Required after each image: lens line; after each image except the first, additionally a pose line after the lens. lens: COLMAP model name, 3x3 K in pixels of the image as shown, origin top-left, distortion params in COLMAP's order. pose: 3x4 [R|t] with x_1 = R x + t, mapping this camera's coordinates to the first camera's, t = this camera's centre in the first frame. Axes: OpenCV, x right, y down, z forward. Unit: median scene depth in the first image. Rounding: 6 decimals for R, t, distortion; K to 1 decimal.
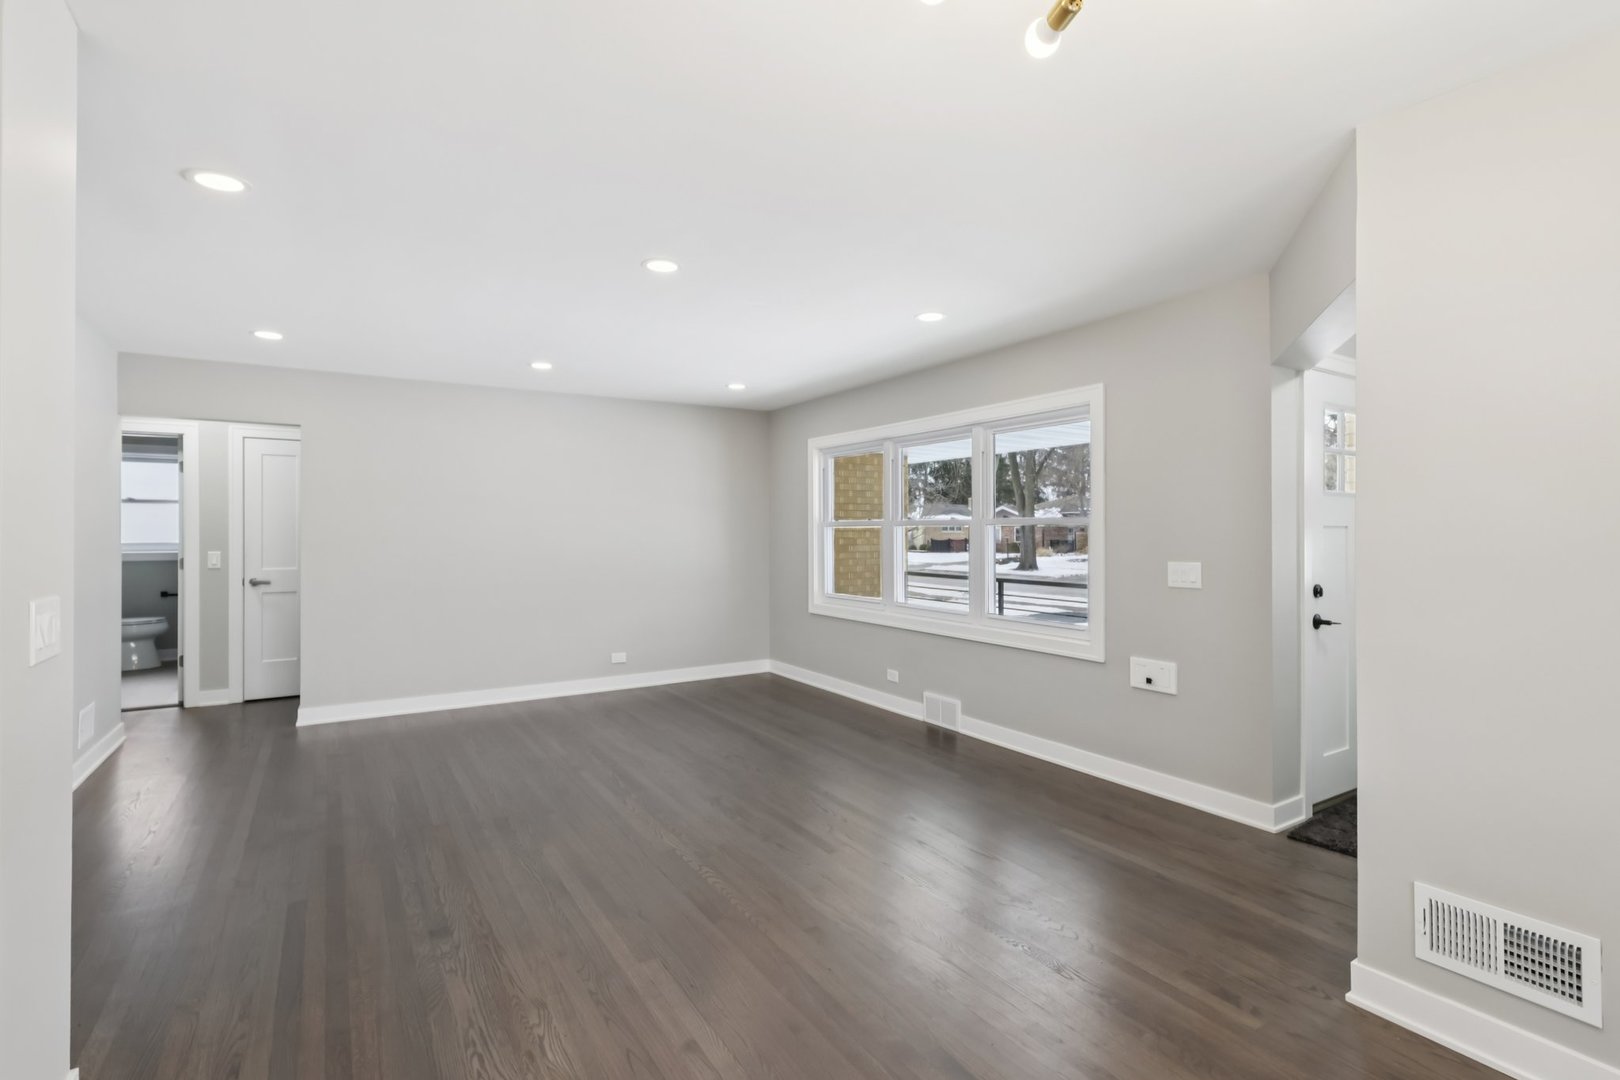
lens RADIAL K [[760.6, 0, 806.5], [0, 760.6, 528.8], [0, 0, 1]] dist [-0.002239, 0.000315]
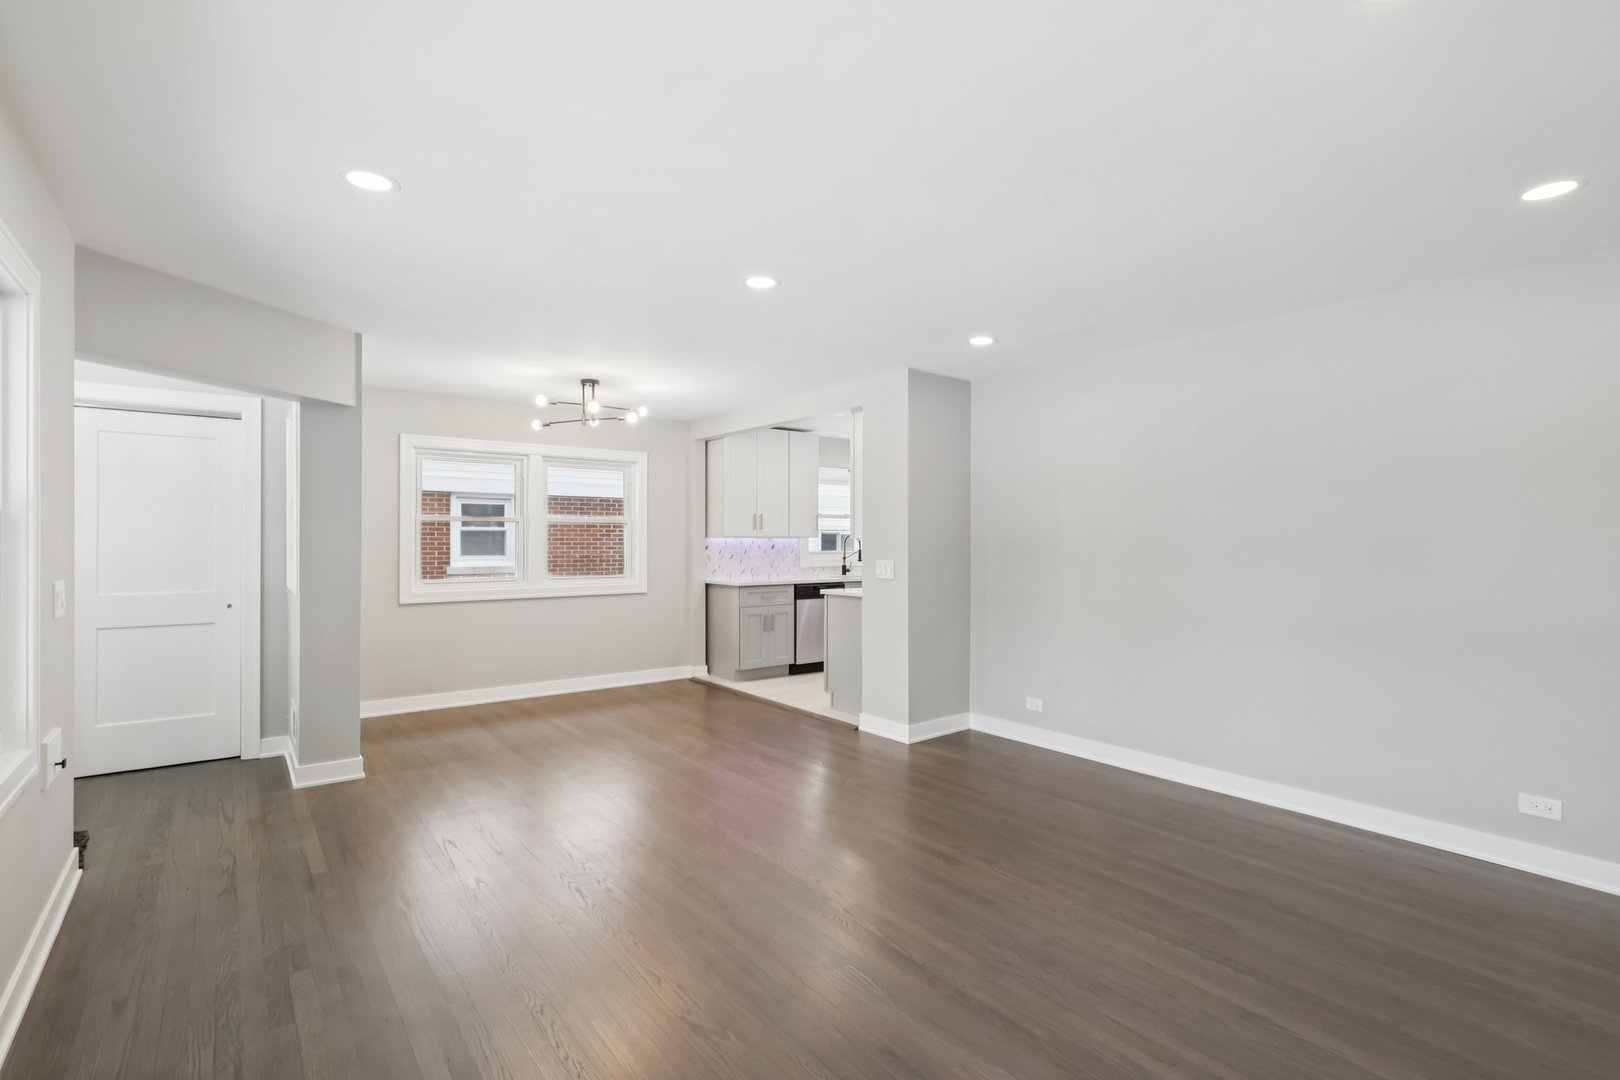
lens RADIAL K [[747.9, 0, 810.0], [0, 747.9, 540.0], [0, 0, 1]] dist [-0.002438, -0.000021]
pose [[-0.993631, -0.004584, -0.112585, -0.140676], [-0.004328, 0.999987, -0.002518, 0.005713], [0.112596, -0.002015, -0.993639, 2.006535]]
